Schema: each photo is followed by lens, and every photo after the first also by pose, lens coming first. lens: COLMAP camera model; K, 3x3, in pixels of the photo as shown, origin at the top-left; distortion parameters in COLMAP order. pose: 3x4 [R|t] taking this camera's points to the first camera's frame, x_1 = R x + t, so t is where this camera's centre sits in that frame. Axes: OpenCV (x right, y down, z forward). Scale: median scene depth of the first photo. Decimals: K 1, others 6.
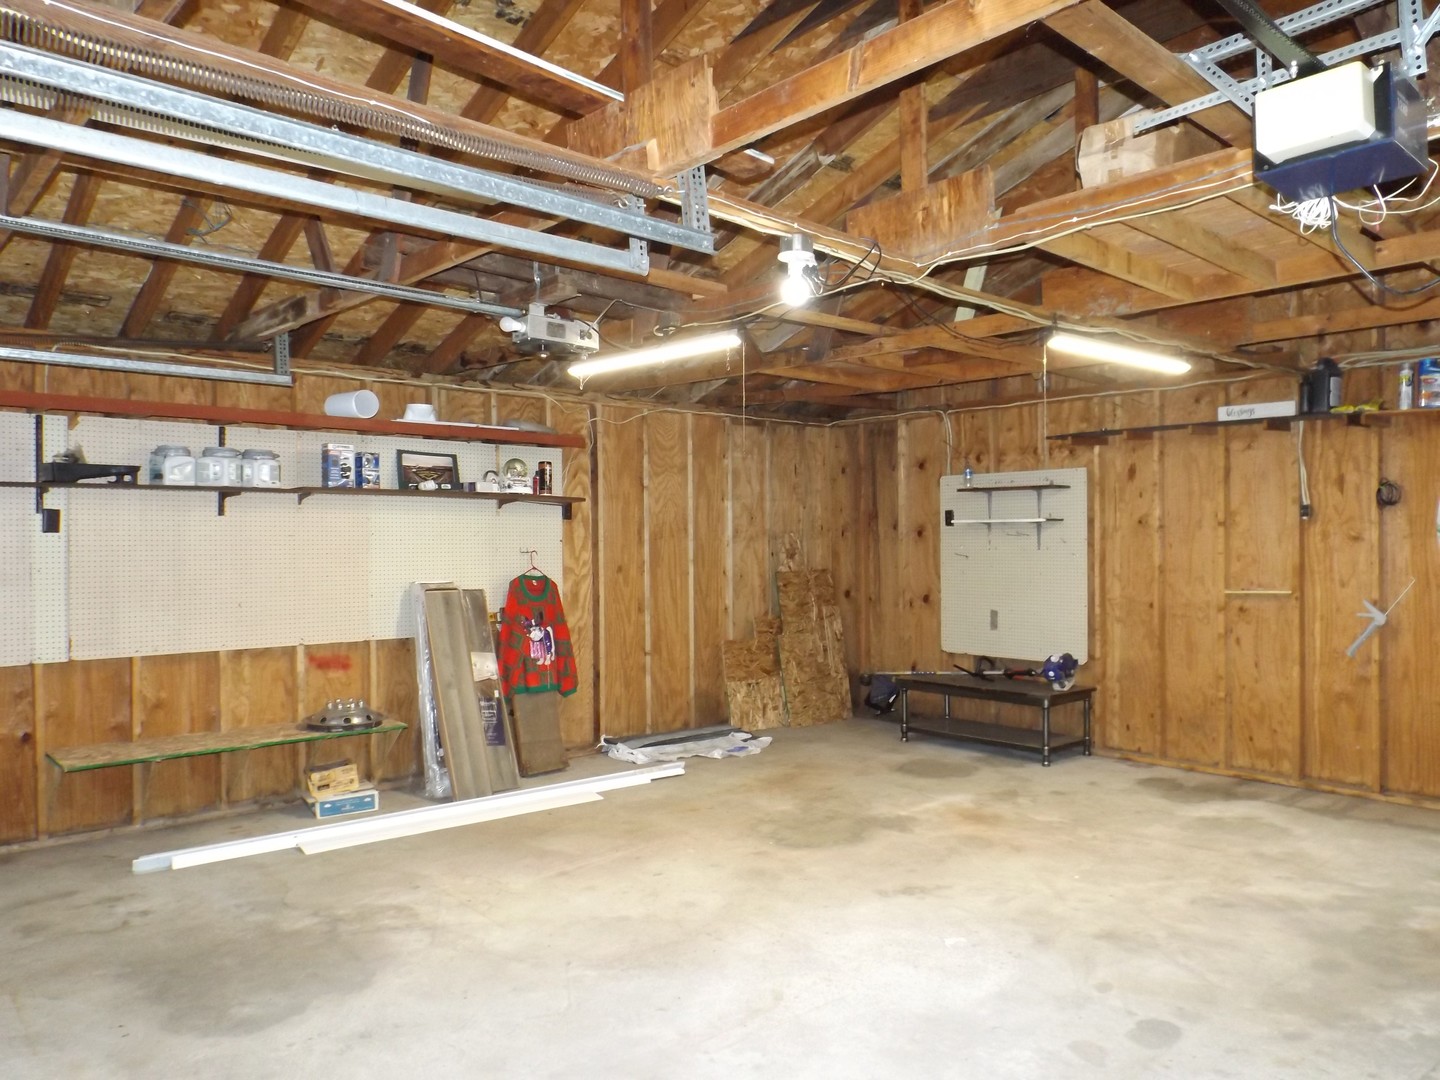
lens RADIAL K [[1033.6, 0, 722.2], [0, 1033.6, 538.5], [0, 0, 1]] dist [0.011335, -0.006165]
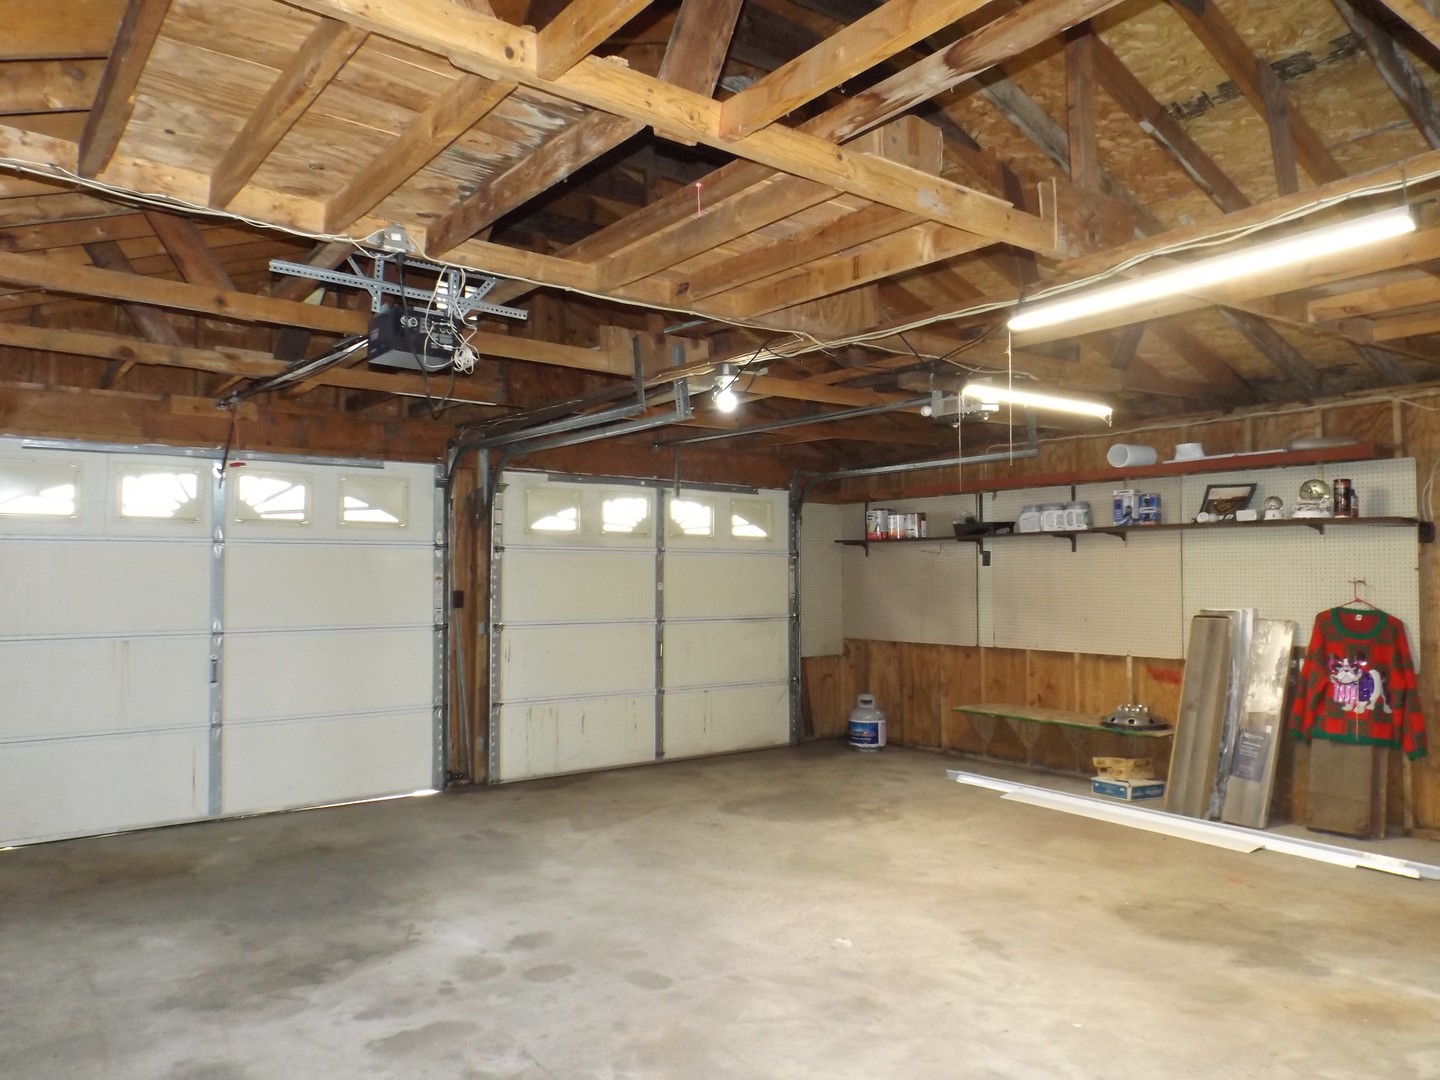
lens RADIAL K [[1033.6, 0, 721.7], [0, 1033.6, 546.9], [0, 0, 1]] dist [0.011335, -0.006165]
pose [[-0.080664, -0.024983, -0.996428, 0.983312], [0.005608, 0.999659, -0.025518, 0.003268], [0.996726, -0.007646, -0.080496, 0.718840]]
